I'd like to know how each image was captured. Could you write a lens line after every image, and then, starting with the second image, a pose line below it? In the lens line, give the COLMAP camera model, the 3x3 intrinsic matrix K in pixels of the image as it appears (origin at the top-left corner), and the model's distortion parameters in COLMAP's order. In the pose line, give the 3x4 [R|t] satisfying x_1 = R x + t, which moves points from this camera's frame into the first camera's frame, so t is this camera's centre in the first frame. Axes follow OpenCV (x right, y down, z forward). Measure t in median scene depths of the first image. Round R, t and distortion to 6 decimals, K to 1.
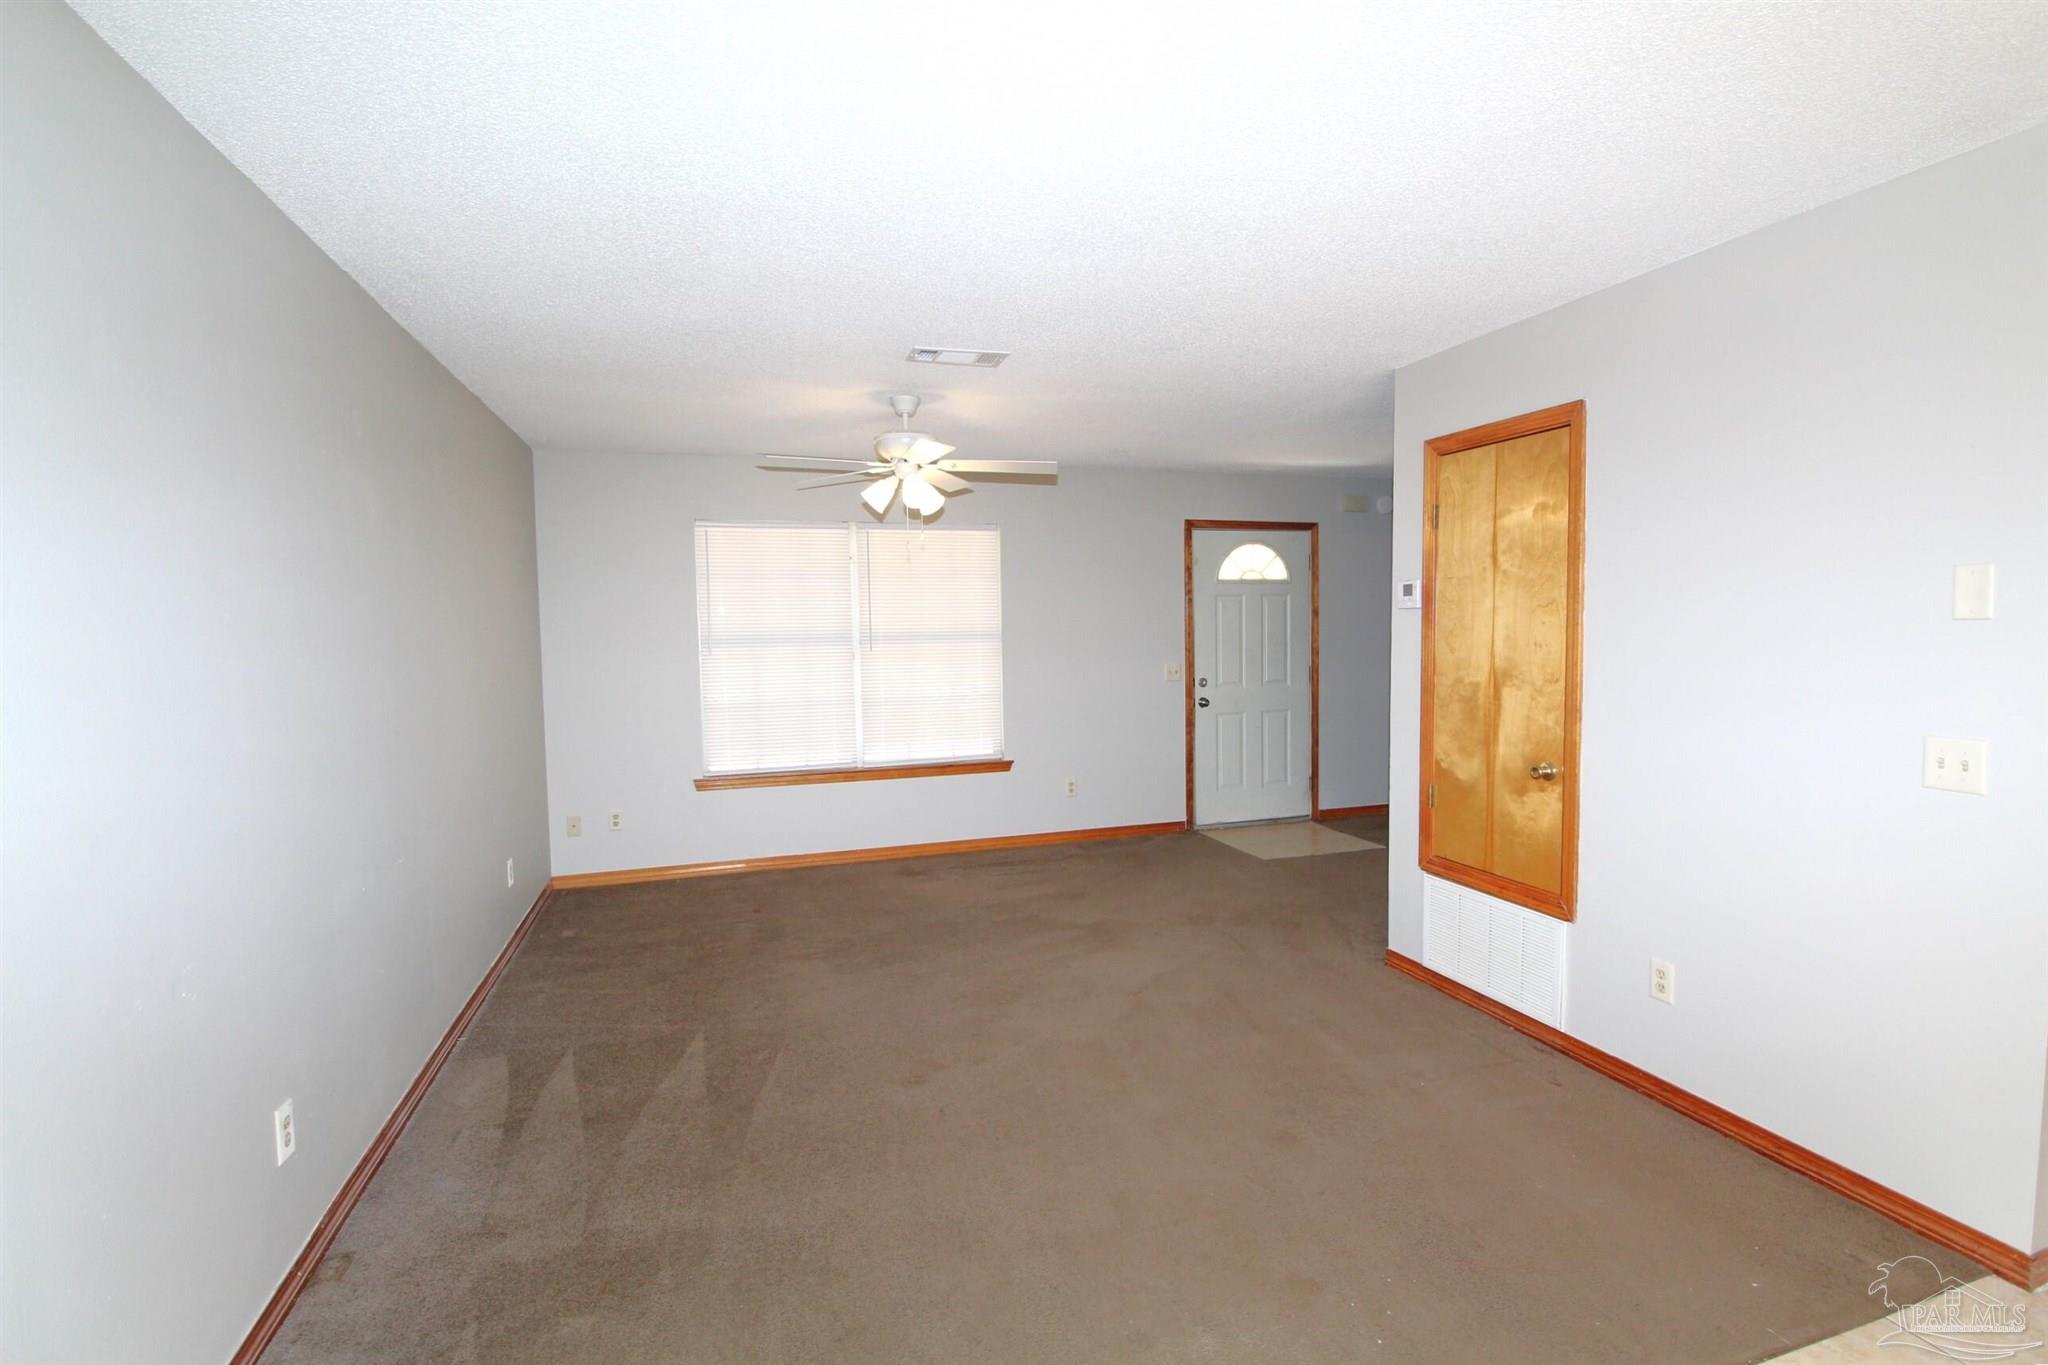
lens RADIAL K [[985.9, 0, 1030.7], [0, 985.9, 678.4], [0, 0, 1]] dist [-0.008011, -0.000434]
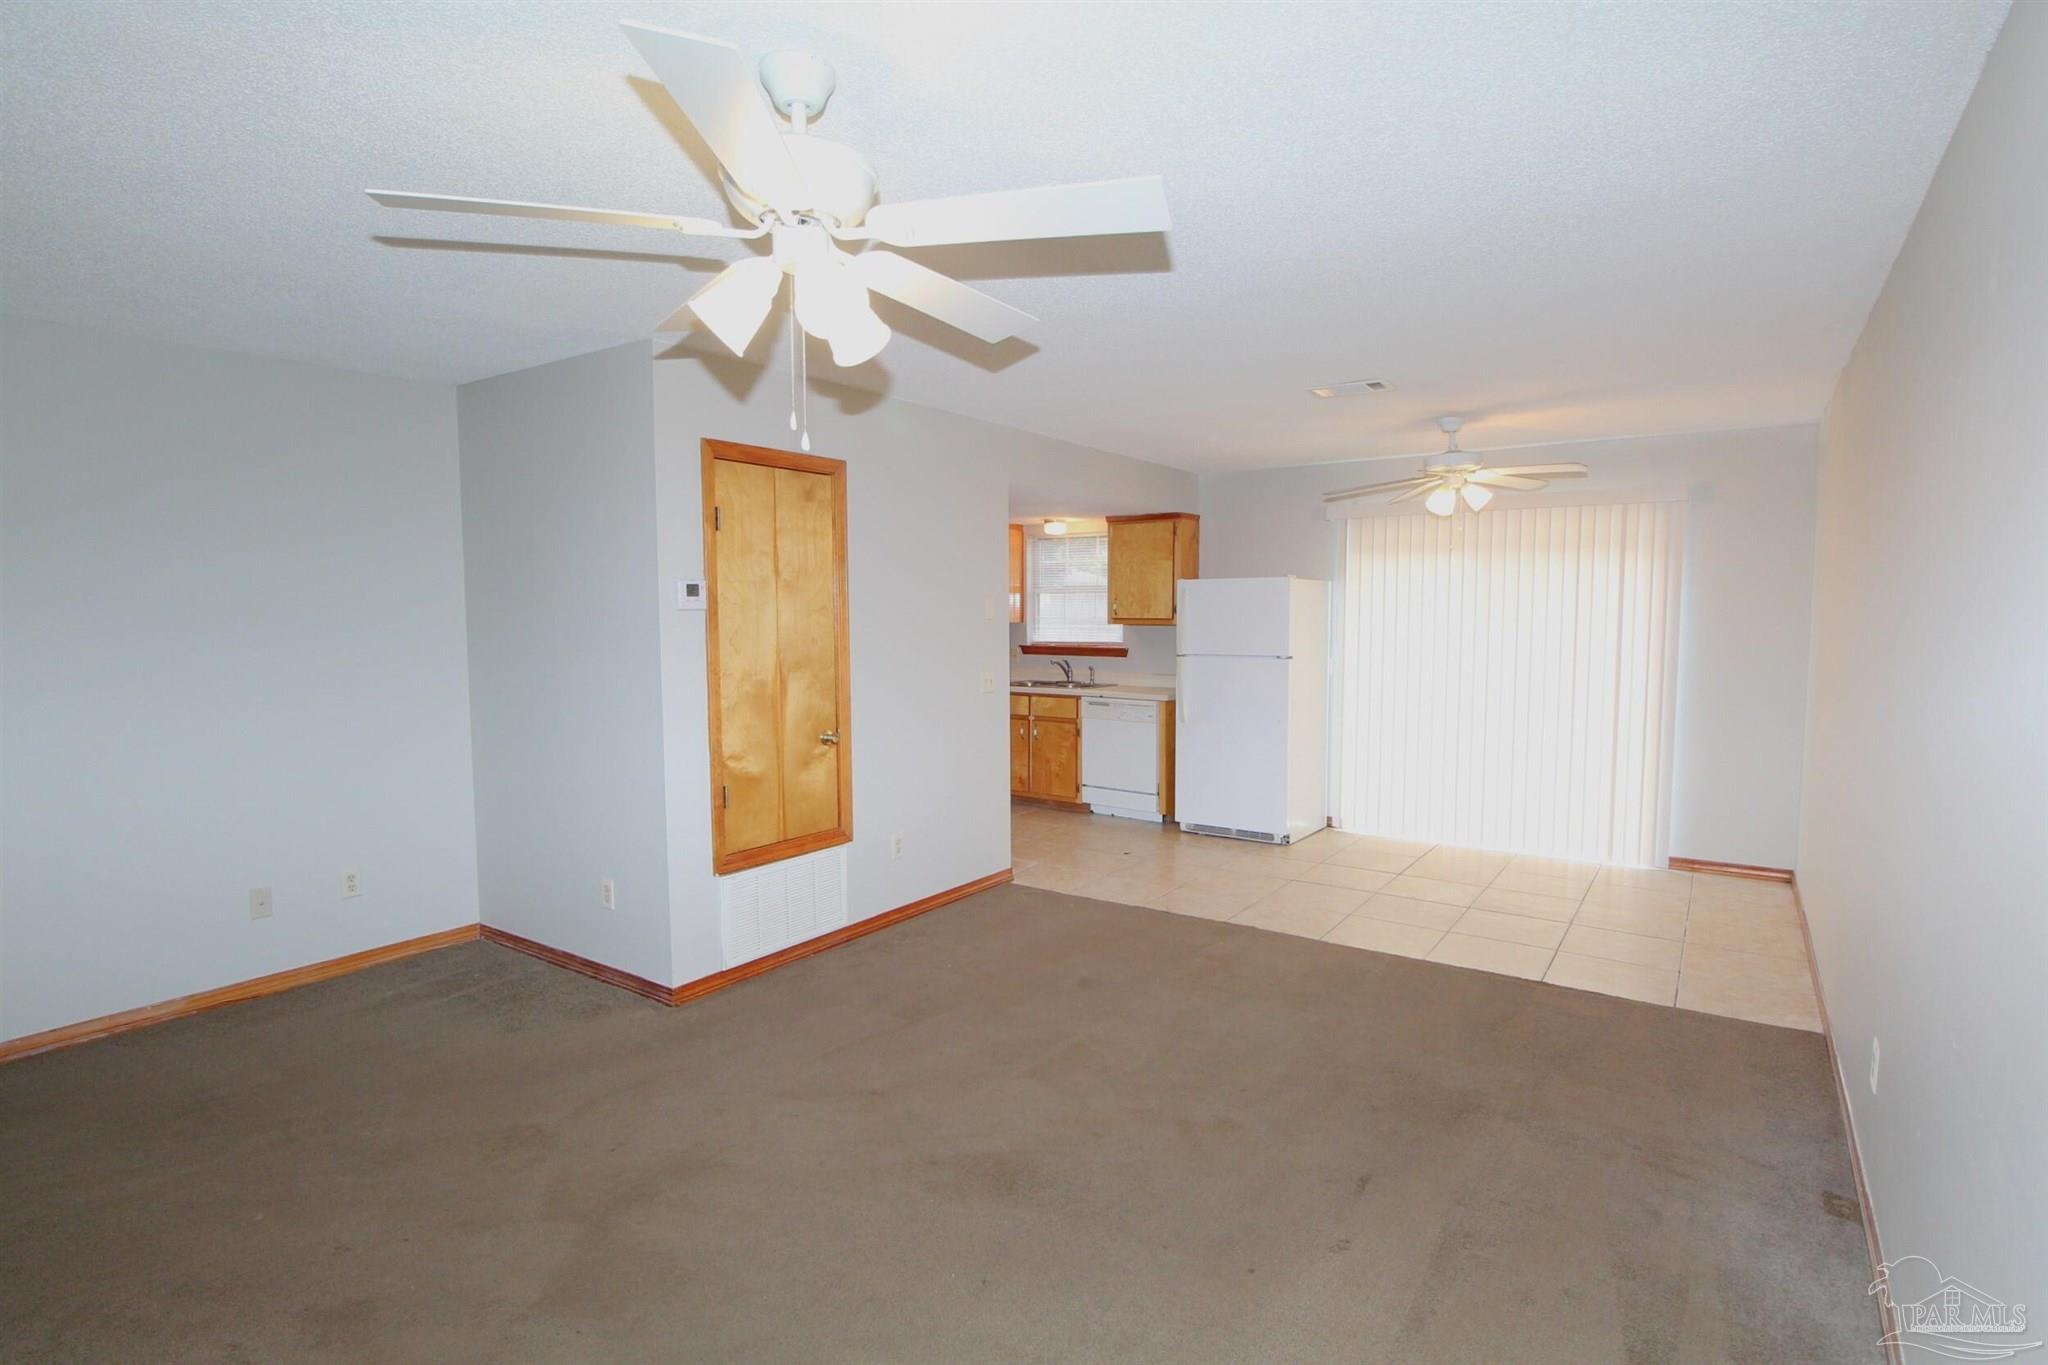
lens RADIAL K [[985.9, 0, 1030.7], [0, 985.9, 678.4], [0, 0, 1]] dist [-0.008011, -0.000434]
pose [[-0.580319, -0.048378, 0.812951, -0.609491], [0.054812, 0.993650, 0.098258, -0.086021], [-0.812543, 0.101581, -0.573982, 1.361770]]
